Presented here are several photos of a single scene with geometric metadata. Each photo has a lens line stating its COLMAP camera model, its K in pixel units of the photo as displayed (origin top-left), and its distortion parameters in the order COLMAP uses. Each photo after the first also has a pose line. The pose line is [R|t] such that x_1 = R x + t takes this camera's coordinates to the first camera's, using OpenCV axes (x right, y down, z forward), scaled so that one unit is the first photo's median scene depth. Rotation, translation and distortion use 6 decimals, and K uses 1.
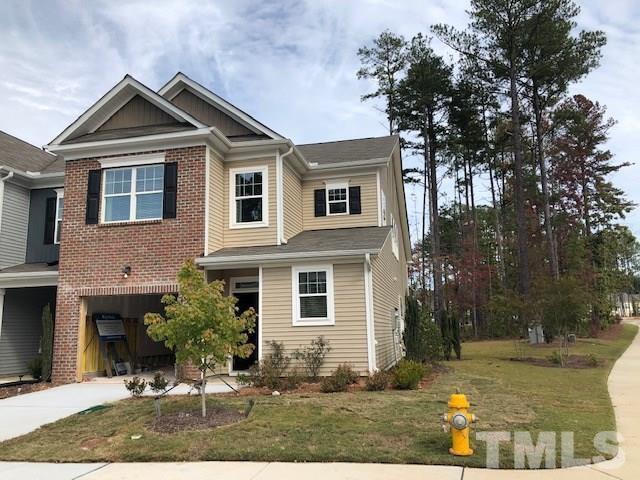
lens RADIAL K [[538.6, 0, 321.8], [0, 538.6, 238.8], [0, 0, 1]] dist [0.061159, -0.056496]
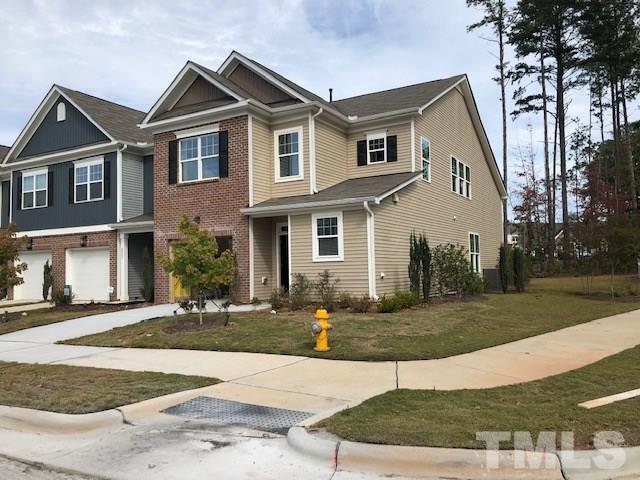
lens RADIAL K [[538.6, 0, 316.5], [0, 538.6, 243.8], [0, 0, 1]] dist [0.061159, -0.056496]
pose [[0.952801, -0.013548, -0.303292, 0.286137], [0.051939, 0.991550, 0.118877, -0.021119], [0.299119, -0.129019, 0.945453, -0.128797]]
